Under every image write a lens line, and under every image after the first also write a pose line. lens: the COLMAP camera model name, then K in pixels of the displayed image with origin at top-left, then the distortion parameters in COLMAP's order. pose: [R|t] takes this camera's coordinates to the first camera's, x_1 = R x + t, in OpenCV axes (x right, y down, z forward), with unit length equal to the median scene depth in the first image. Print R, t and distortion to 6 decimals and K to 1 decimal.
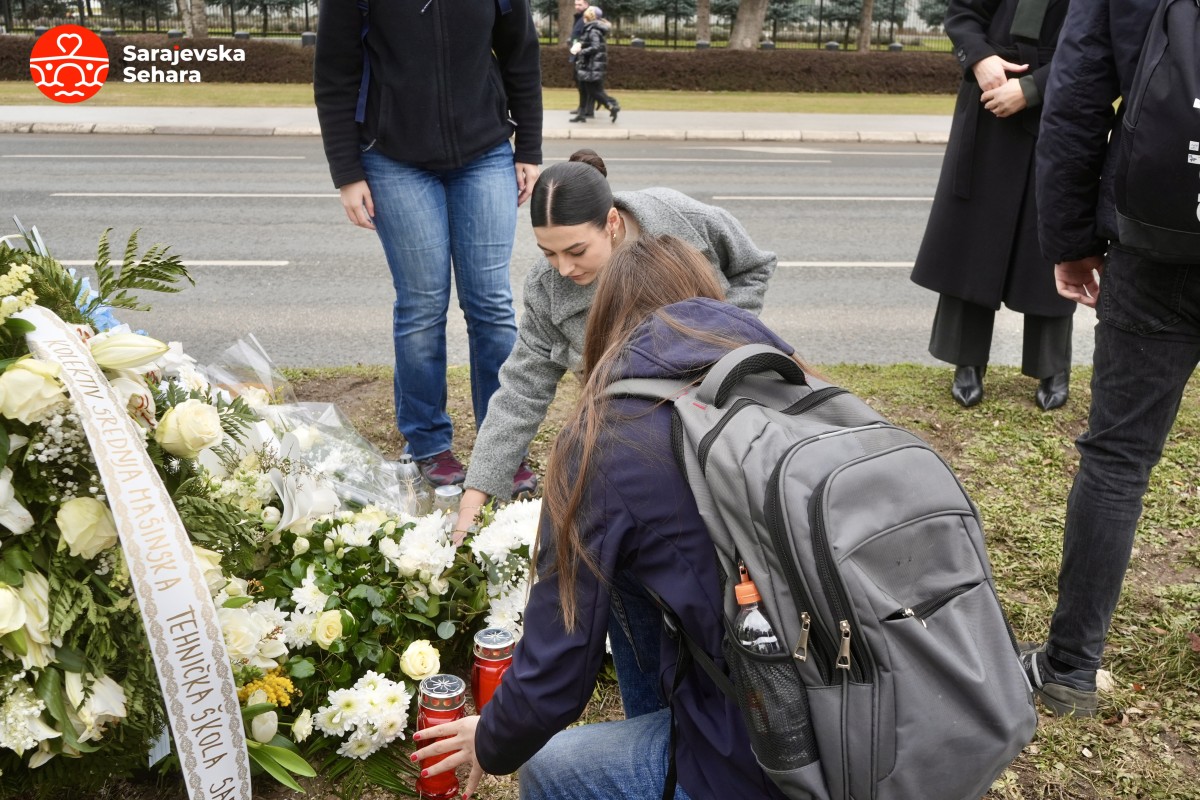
lens RADIAL K [[1478.3, 0, 600.0], [0, 1478.3, 400.0], [0, 0, 1]] dist [0.019189, 0.005653]
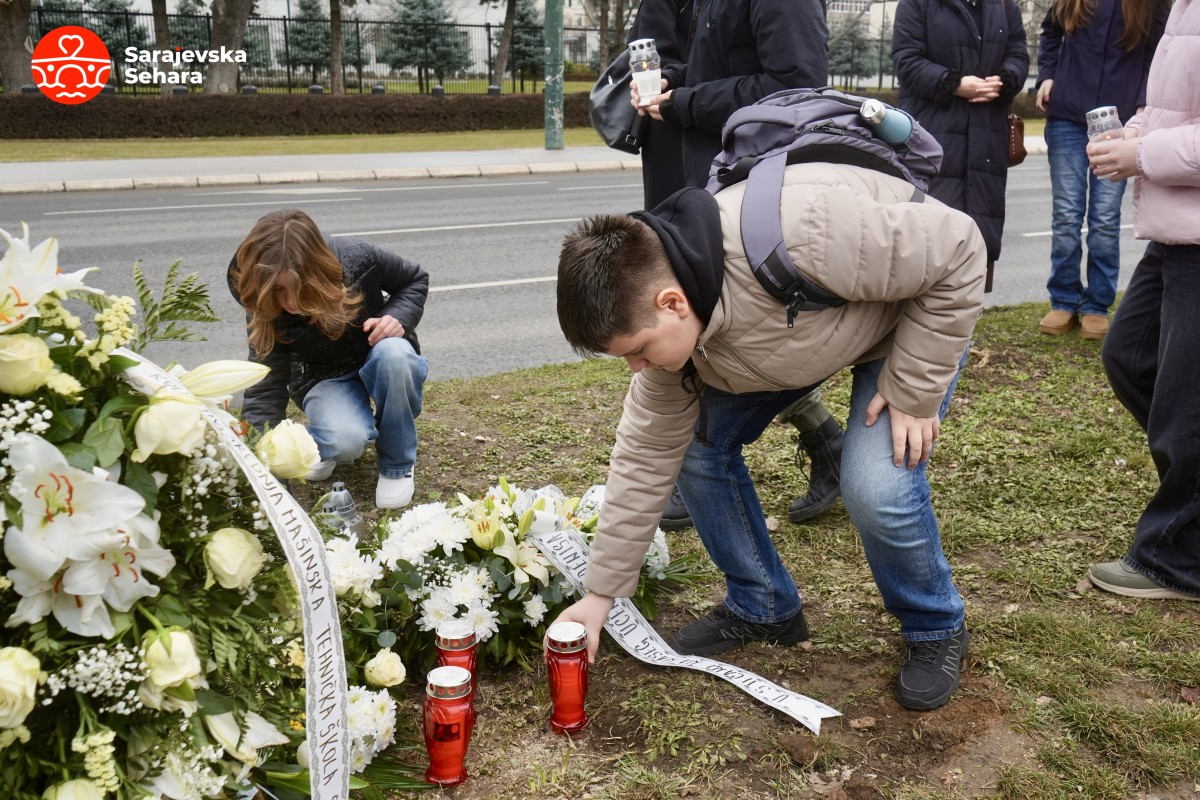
lens RADIAL K [[1498.5, 0, 601.1], [0, 1498.5, 462.6], [0, 0, 1]] dist [0.084216, -0.002551]
pose [[0.850480, -0.145342, 0.505529, -0.256376], [0.147753, 0.988384, 0.035593, 0.009739], [-0.504829, 0.044422, 0.862075, 0.006921]]
